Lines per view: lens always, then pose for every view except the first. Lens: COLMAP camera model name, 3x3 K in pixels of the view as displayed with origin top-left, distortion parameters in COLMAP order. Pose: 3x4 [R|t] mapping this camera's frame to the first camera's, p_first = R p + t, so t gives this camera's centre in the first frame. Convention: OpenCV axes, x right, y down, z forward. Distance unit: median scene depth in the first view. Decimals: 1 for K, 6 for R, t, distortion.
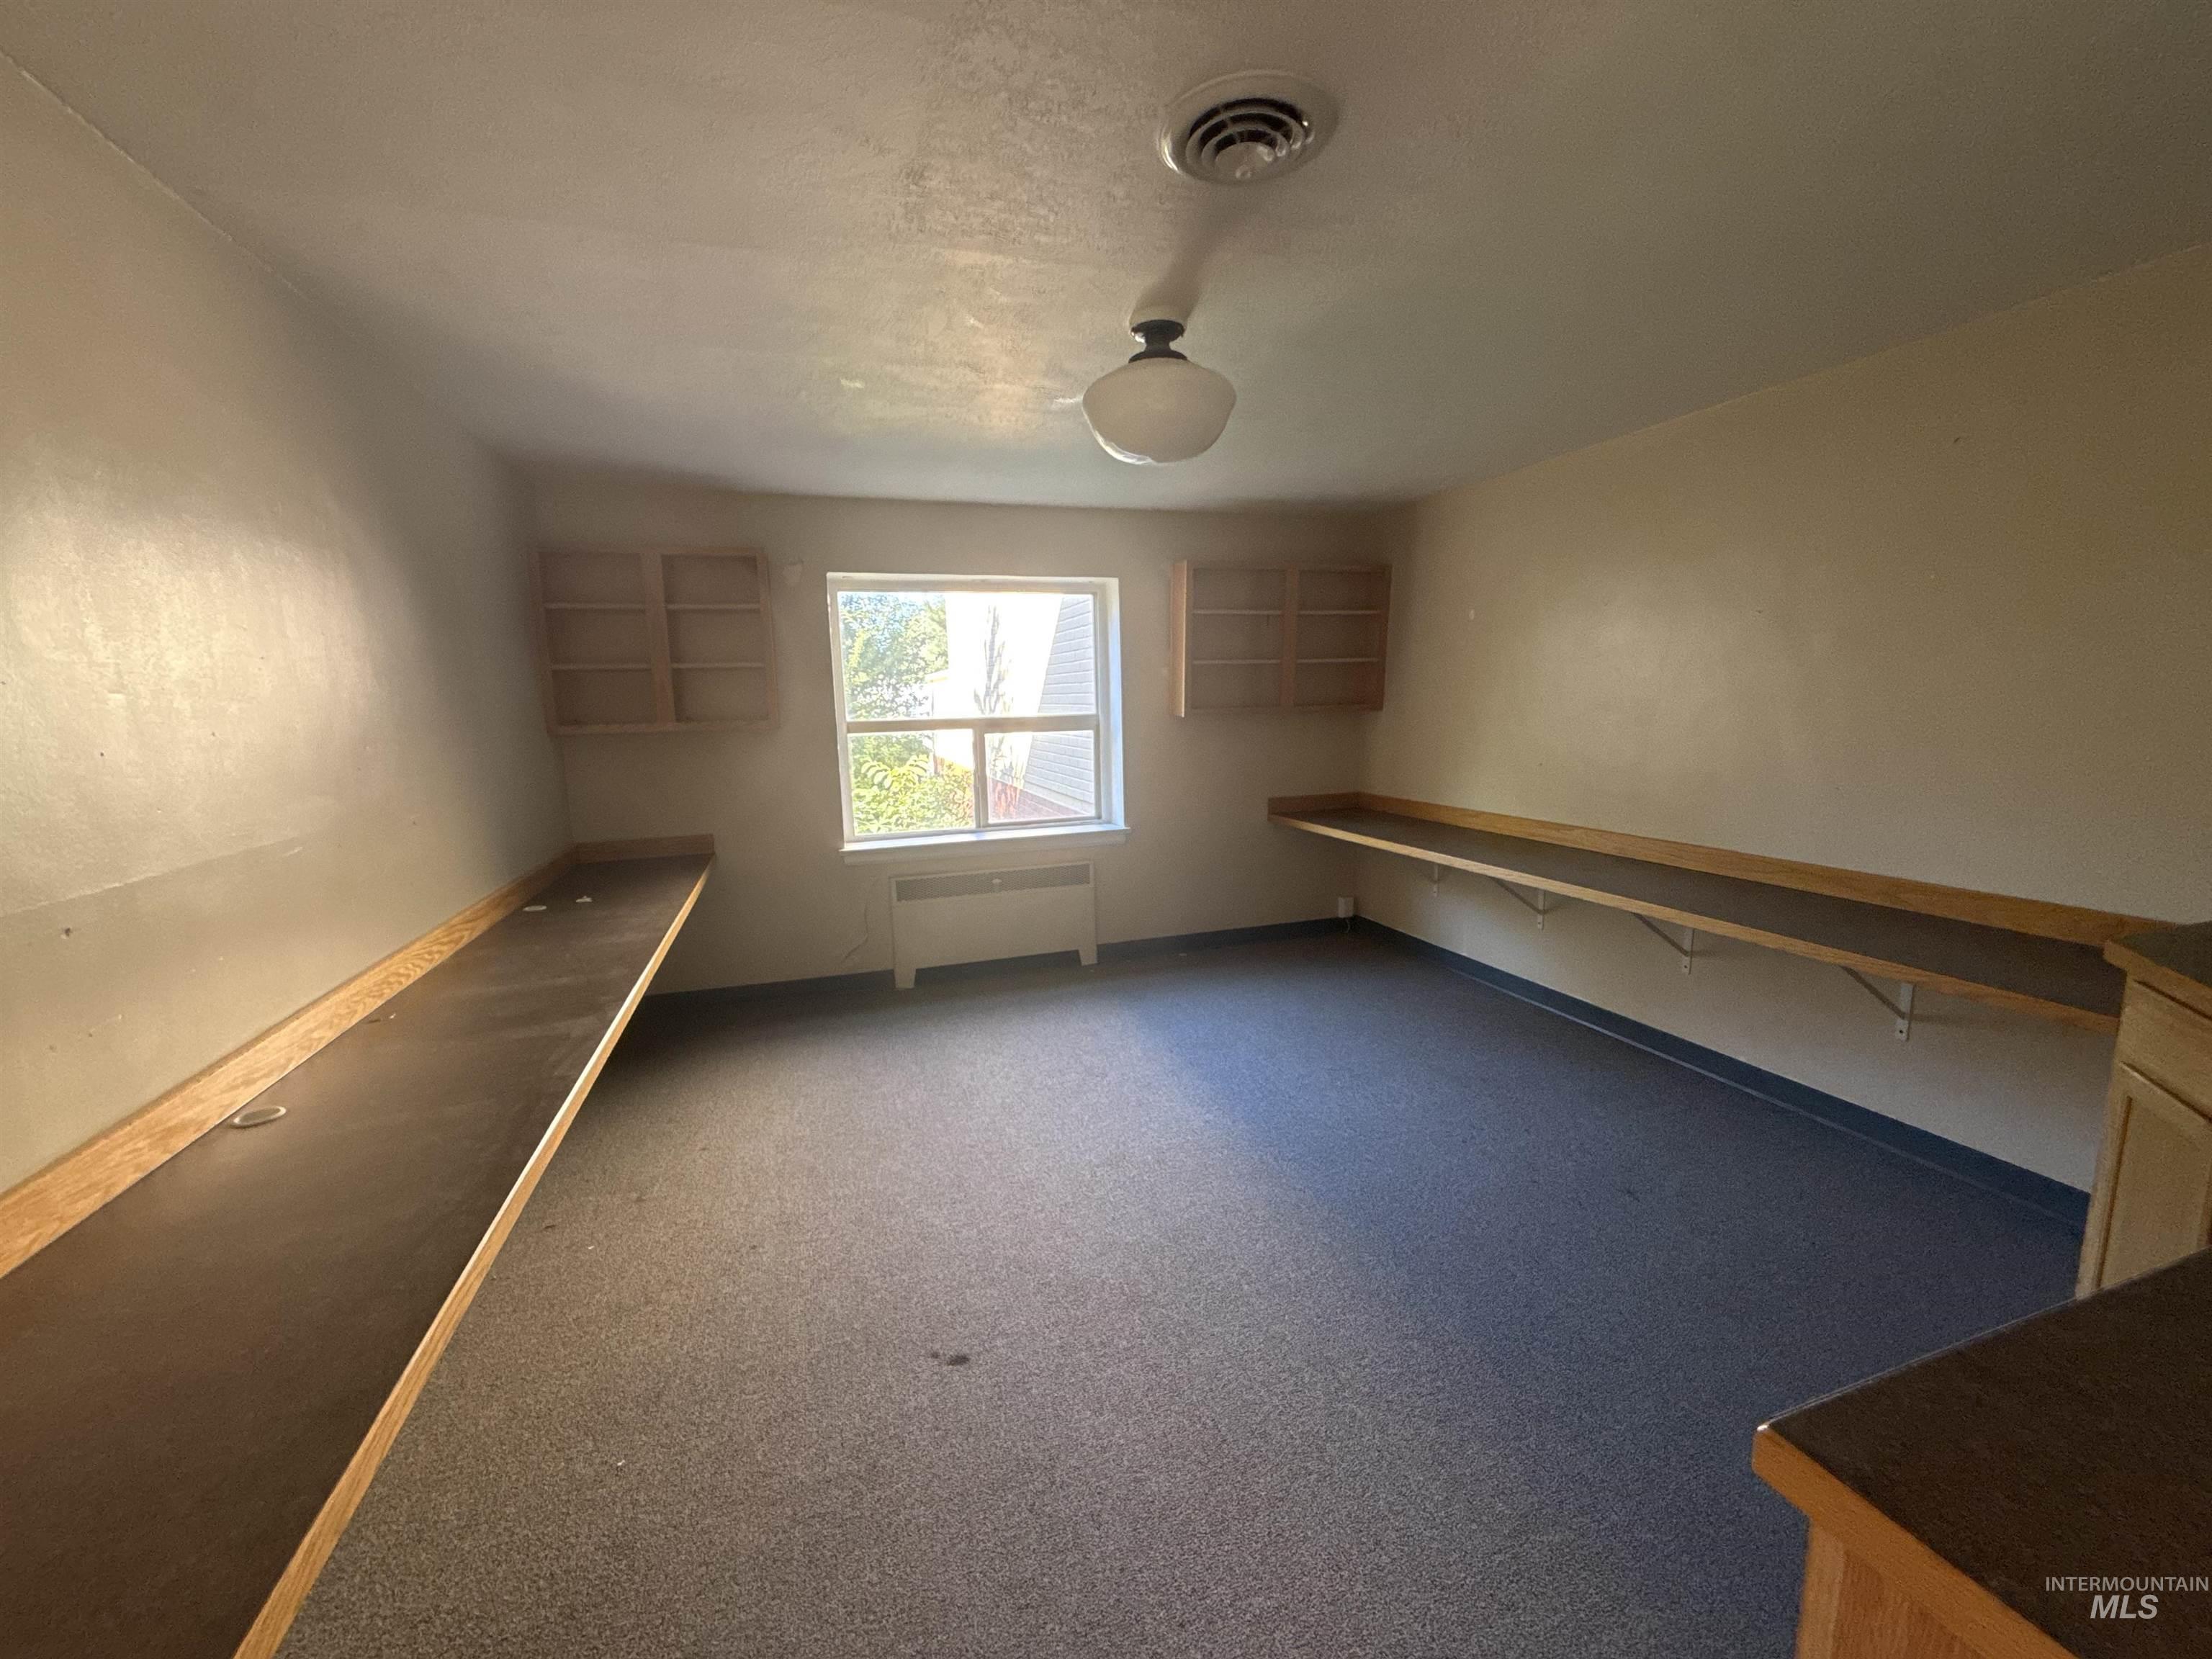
lens RADIAL K [[883.0, 0, 1105.4], [0, 883.0, 829.6], [0, 0, 1]] dist [-0.000805, 0.000237]
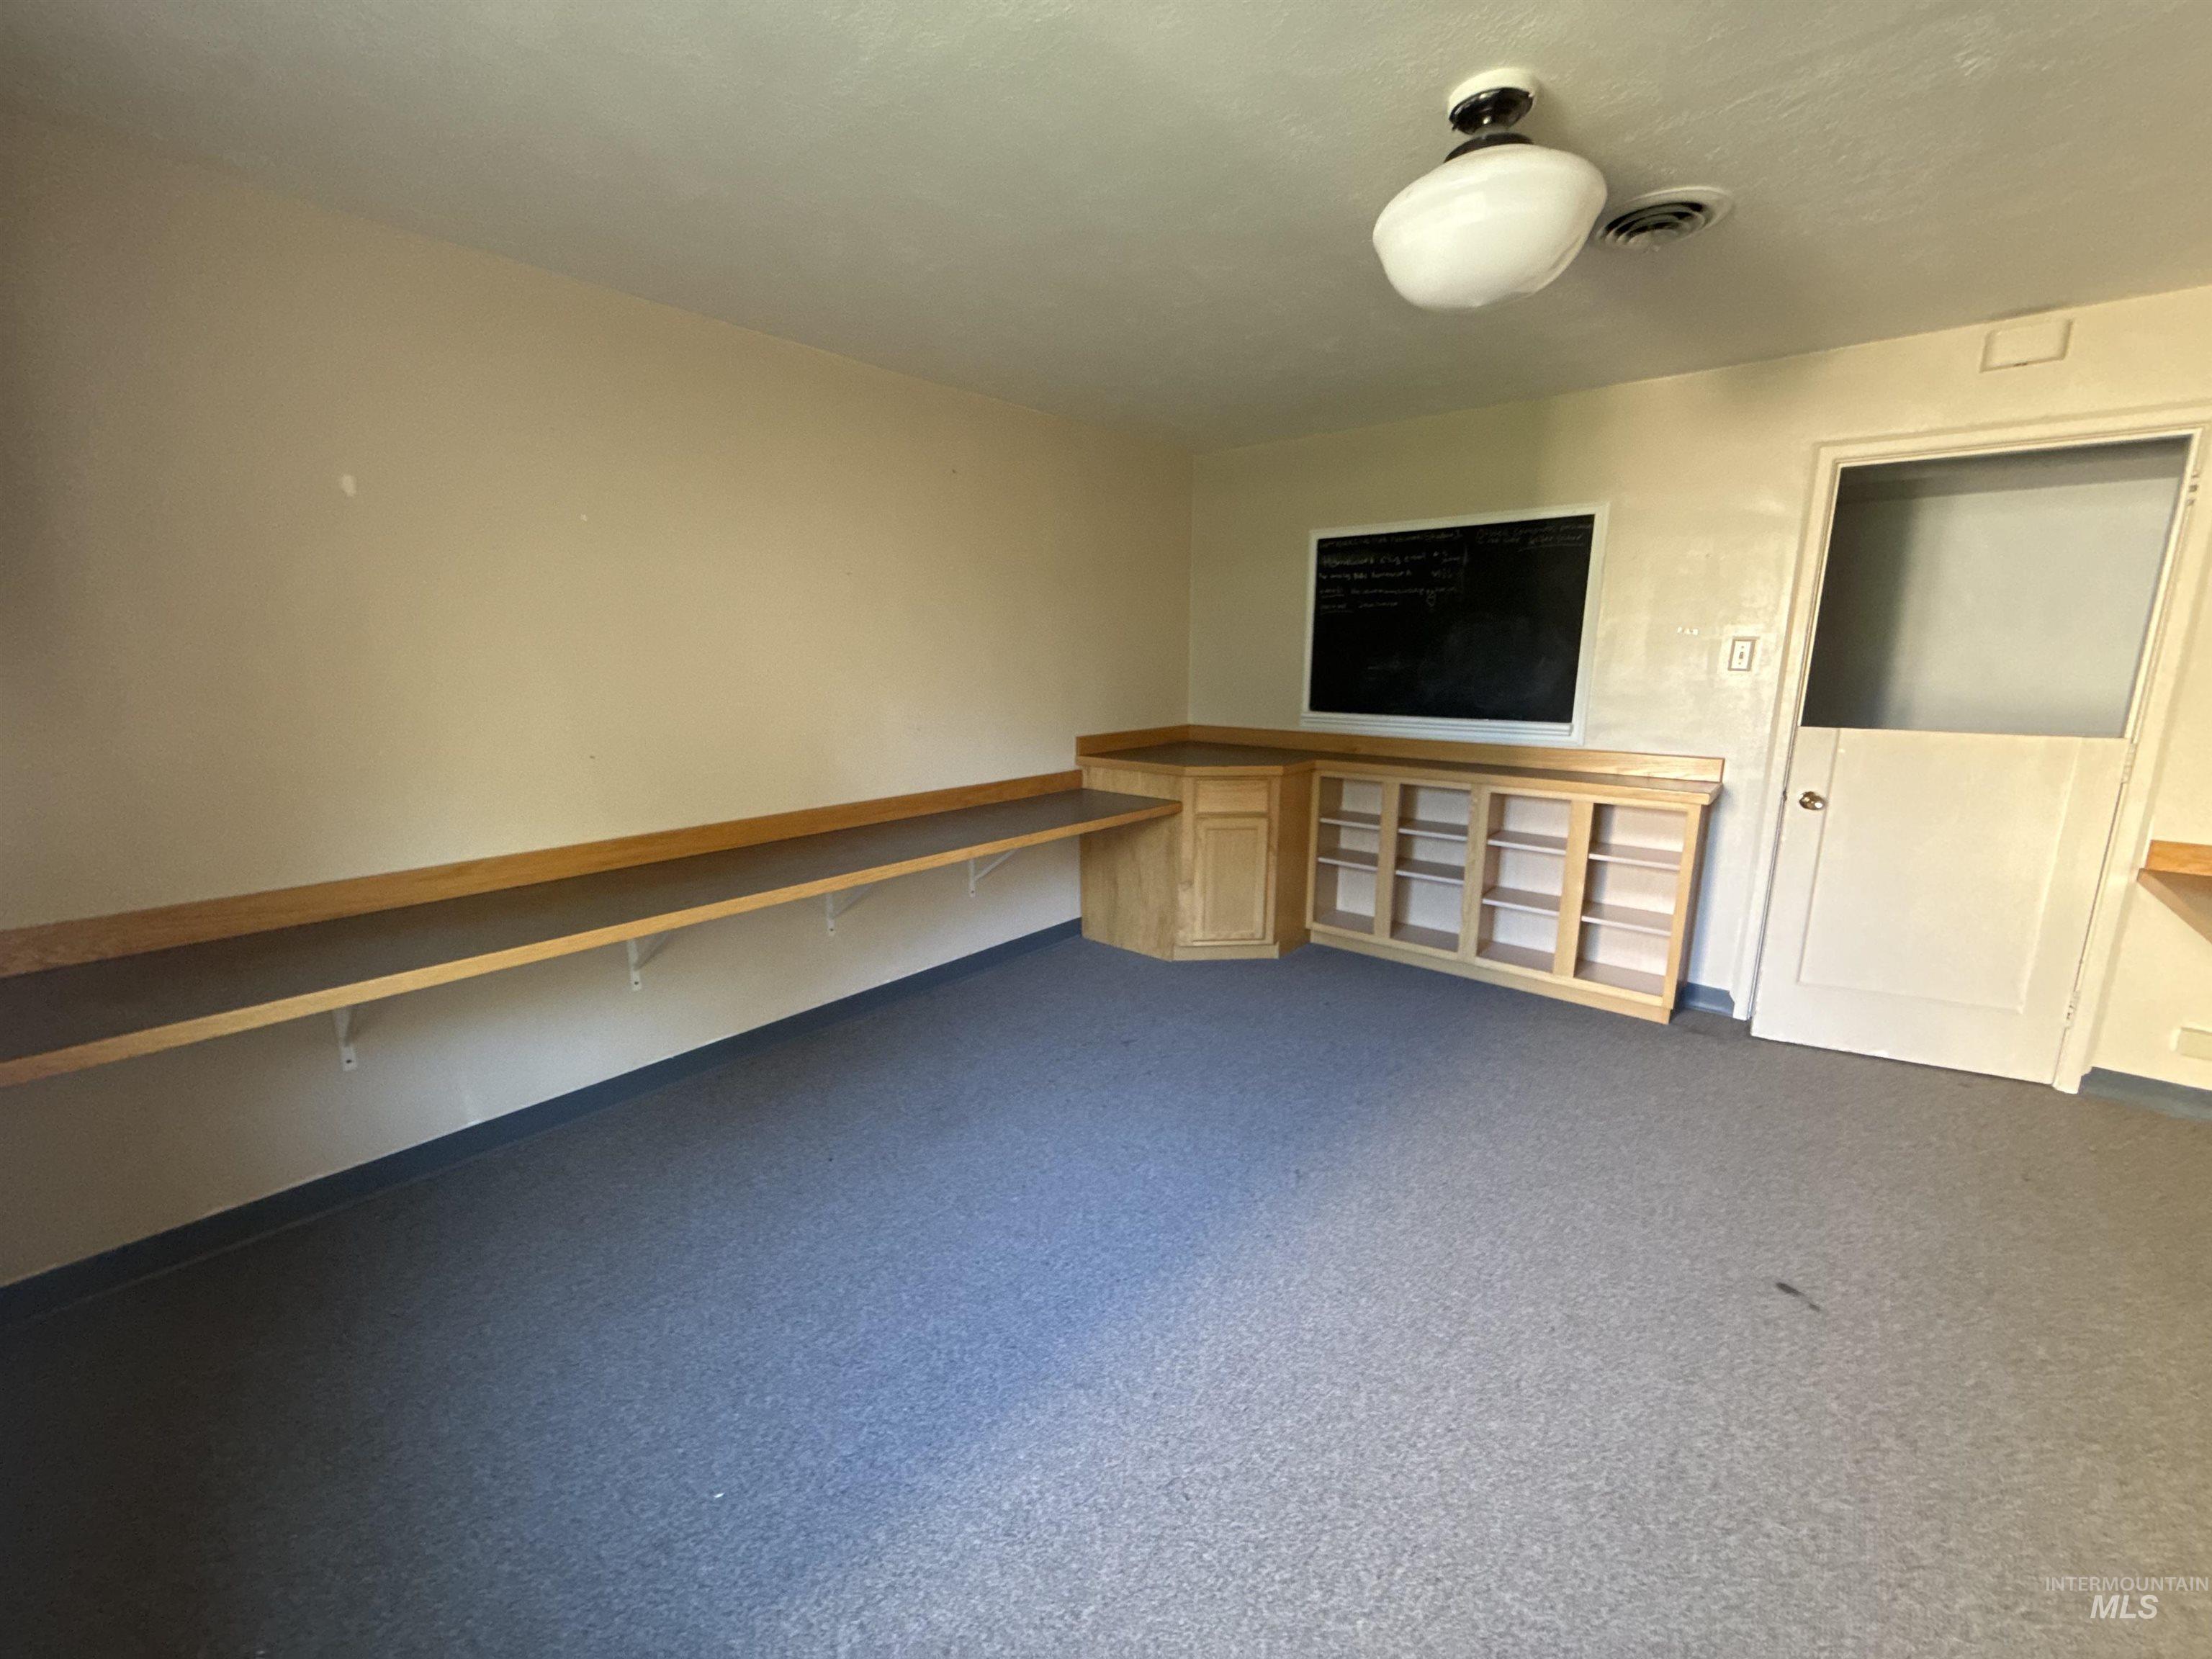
lens RADIAL K [[883.0, 0, 1111.3], [0, 883.0, 836.0], [0, 0, 1]] dist [-0.000805, 0.000237]
pose [[-0.524415, -0.141164, 0.839680, -0.289852], [0.147873, 0.956076, 0.253085, -0.138110], [-0.838524, 0.256888, -0.480506, 1.086682]]
